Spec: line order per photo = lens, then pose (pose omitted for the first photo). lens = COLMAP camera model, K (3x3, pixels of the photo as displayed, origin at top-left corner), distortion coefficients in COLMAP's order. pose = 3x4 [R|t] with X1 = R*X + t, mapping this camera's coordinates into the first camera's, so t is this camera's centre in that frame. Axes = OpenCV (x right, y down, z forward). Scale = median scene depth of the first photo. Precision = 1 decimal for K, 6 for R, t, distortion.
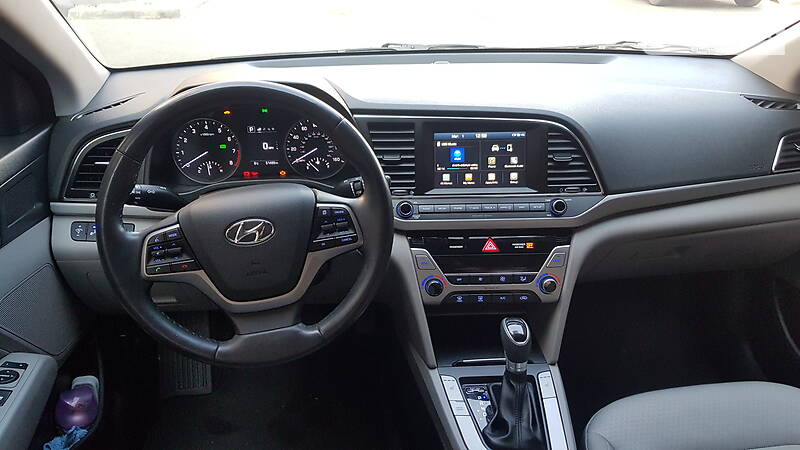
lens RADIAL K [[617.5, 0, 402.1], [0, 617.5, 239.3], [0, 0, 1]] dist [0.085900, -0.161443]
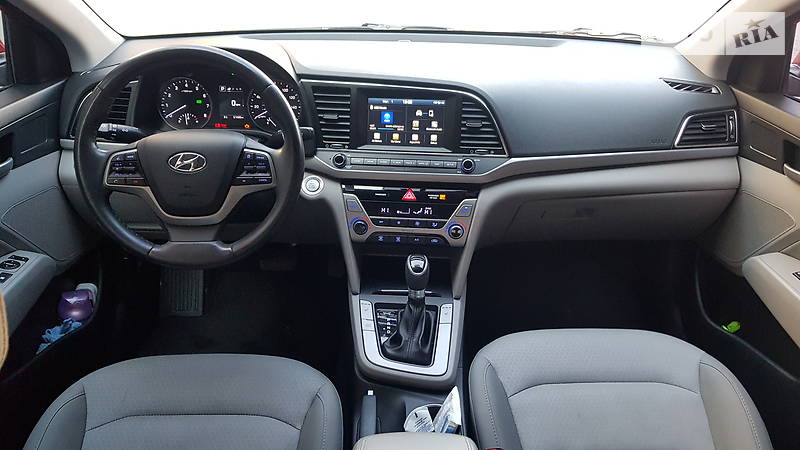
lens RADIAL K [[616.8, 0, 404.0], [0, 616.8, 227.3], [0, 0, 1]] dist [0.076011, -0.140245]
pose [[0.992654, 0.063945, -0.102712, 0.257565], [-0.063217, 0.997946, 0.010335, 0.060334], [0.103162, -0.003766, 0.994657, -0.179829]]
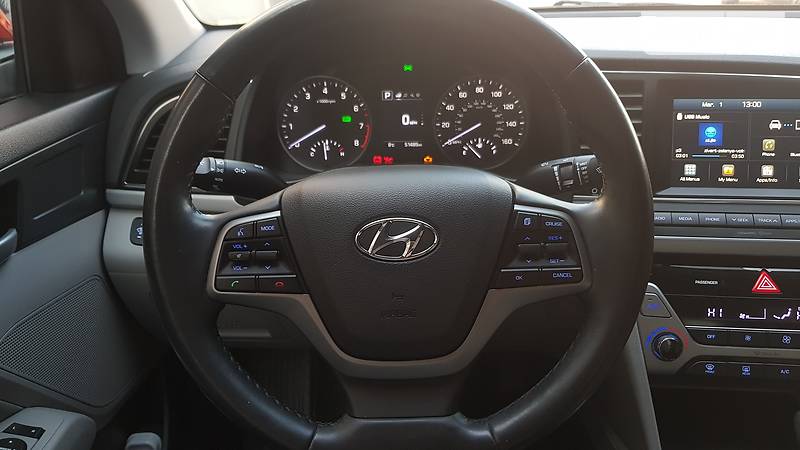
lens RADIAL K [[627.6, 0, 400.0], [0, 627.6, 225.0], [0, 0, 1]] dist [0.088819, -0.159064]
pose [[0.986757, 0.039036, -0.157440, -0.114843], [-0.047947, 0.997432, -0.053204, 0.003733], [0.154959, 0.060049, 0.986094, 0.326190]]
